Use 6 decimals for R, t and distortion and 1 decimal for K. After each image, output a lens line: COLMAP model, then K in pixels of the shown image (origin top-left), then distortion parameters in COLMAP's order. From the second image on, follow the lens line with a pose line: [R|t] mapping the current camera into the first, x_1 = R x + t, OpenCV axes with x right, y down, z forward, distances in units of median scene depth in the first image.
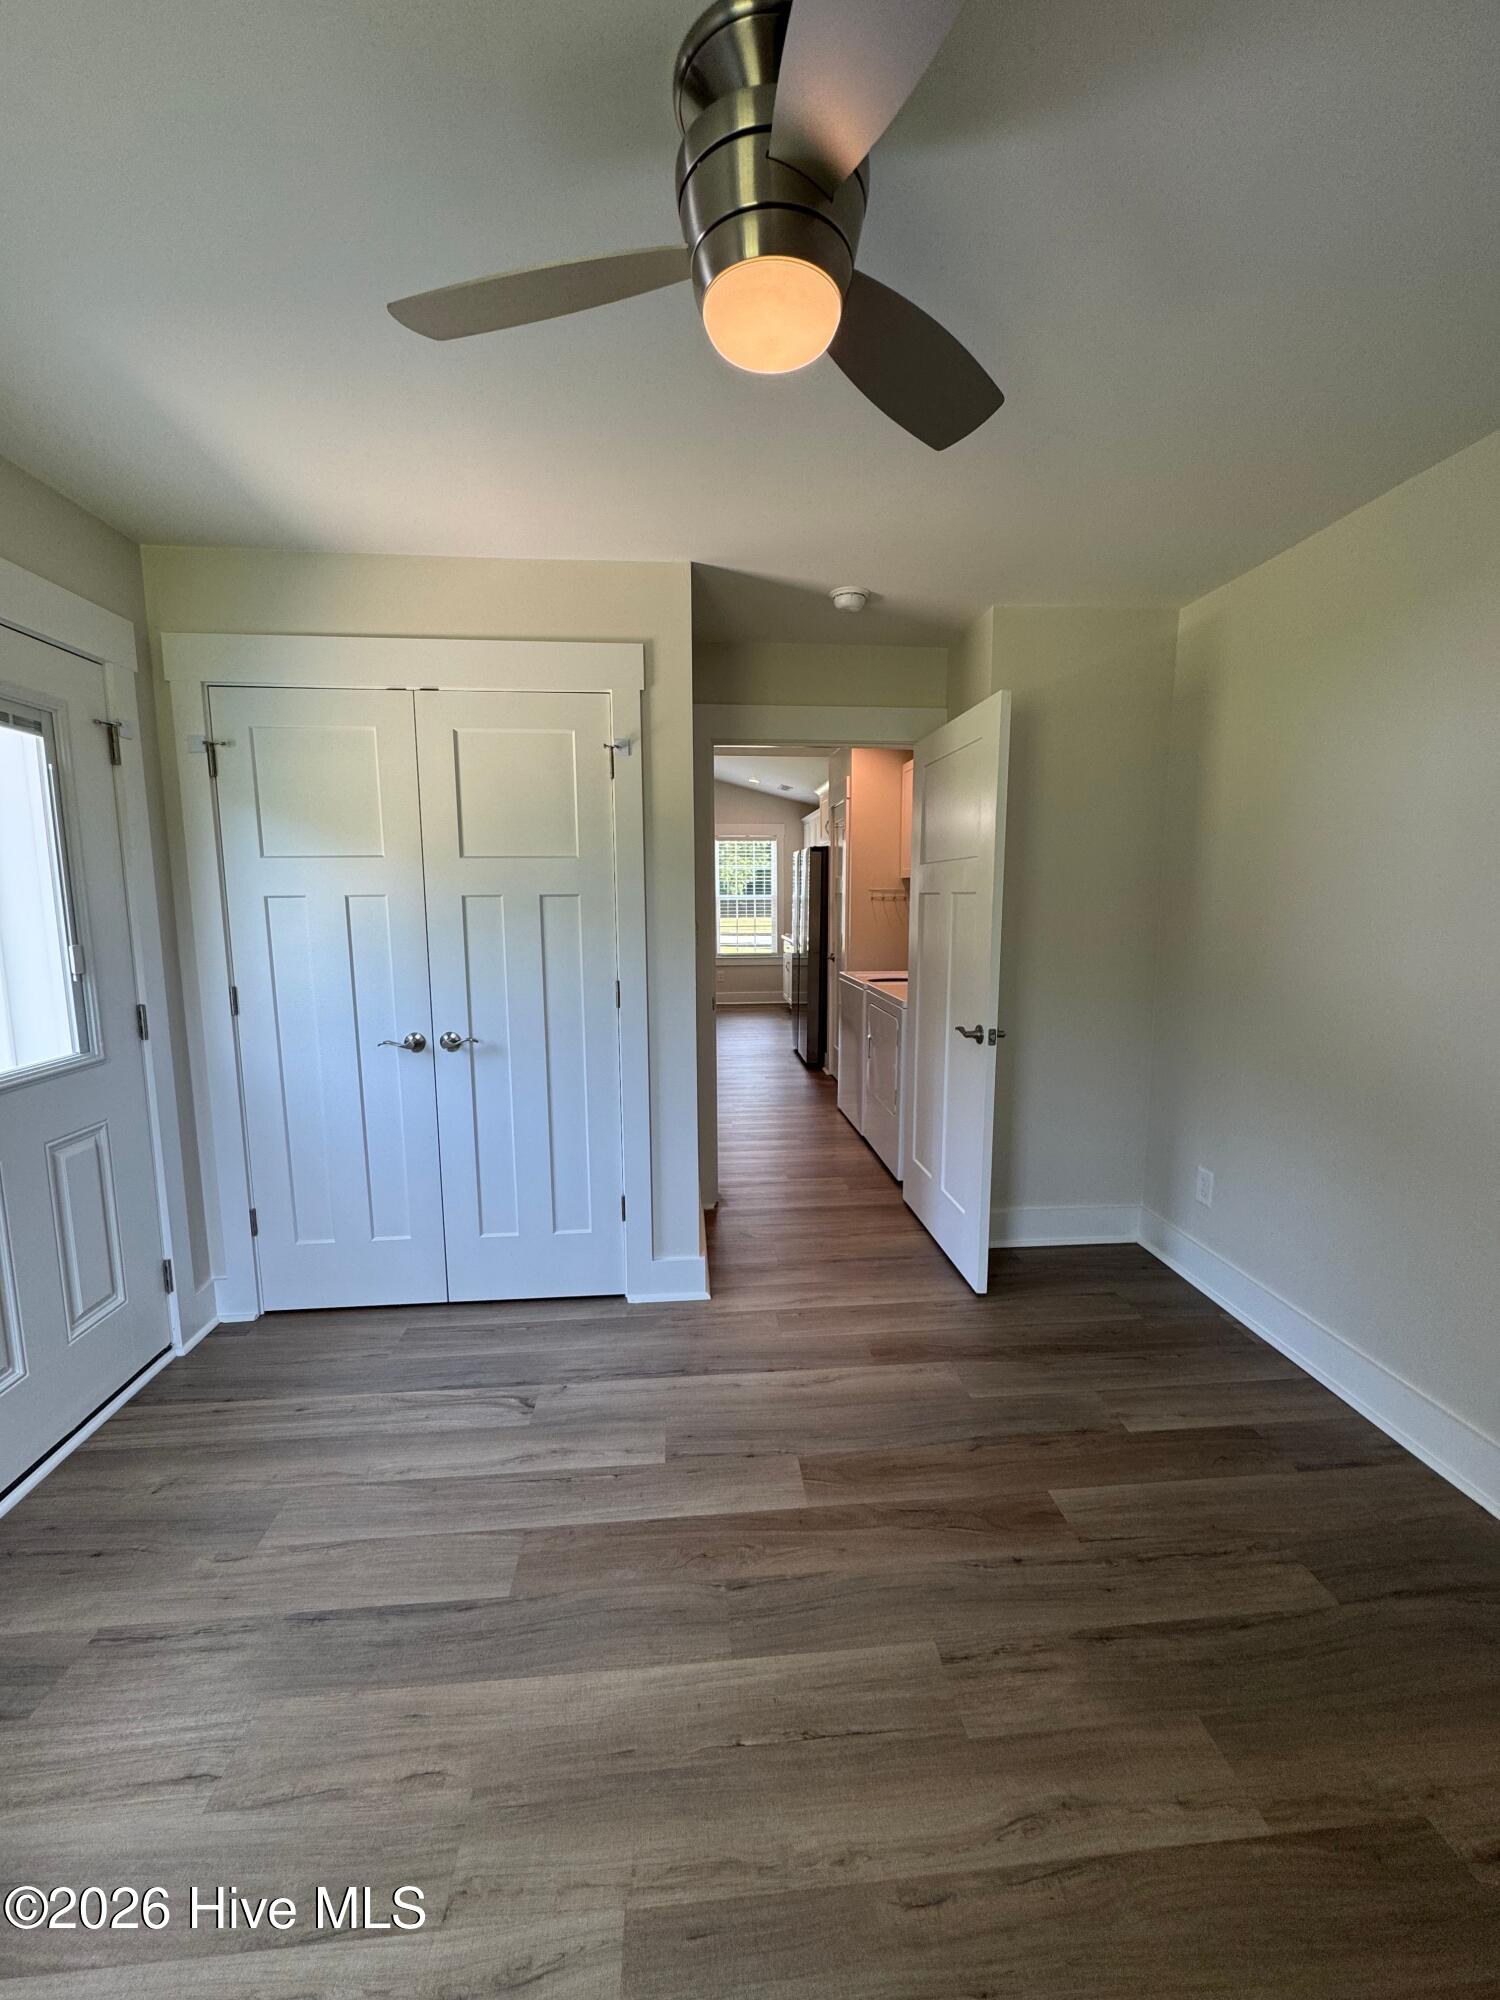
lens RADIAL K [[797.7, 0, 753.6], [0, 797.7, 1003.4], [0, 0, 1]] dist [-0.005575, 0.000642]
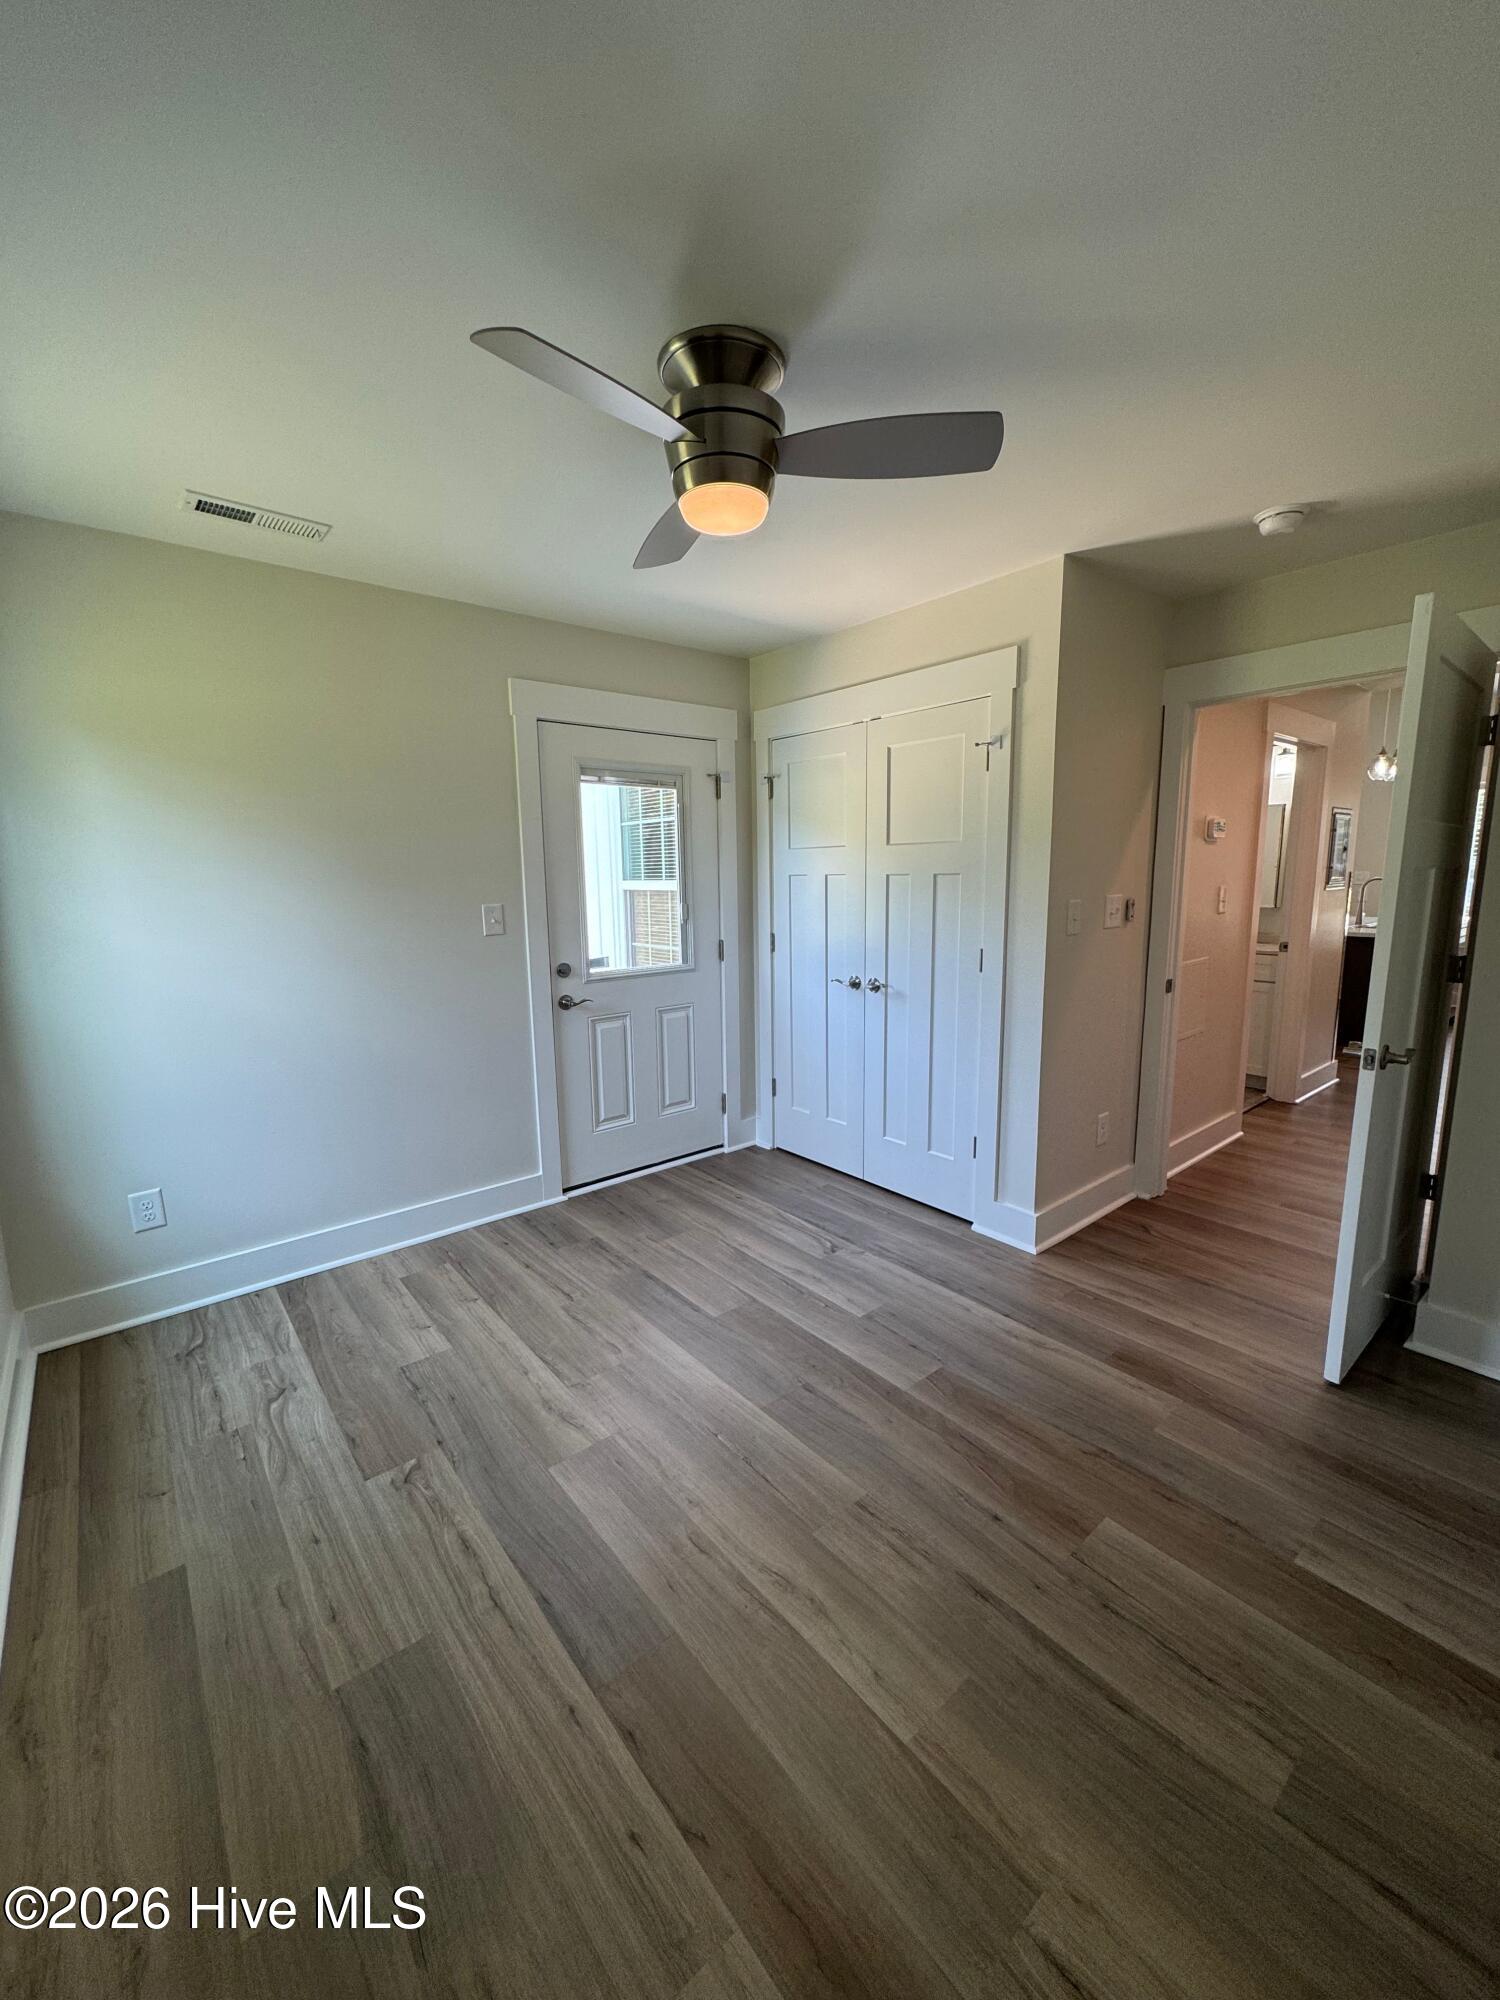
lens RADIAL K [[797.7, 0, 748.9], [0, 797.7, 1003.3], [0, 0, 1]] dist [-0.005575, 0.000642]
pose [[0.562189, 0.130731, -0.816611, 0.743550], [-0.098123, 0.990996, 0.091096, -0.028087], [0.821167, 0.028915, 0.569955, 0.093901]]
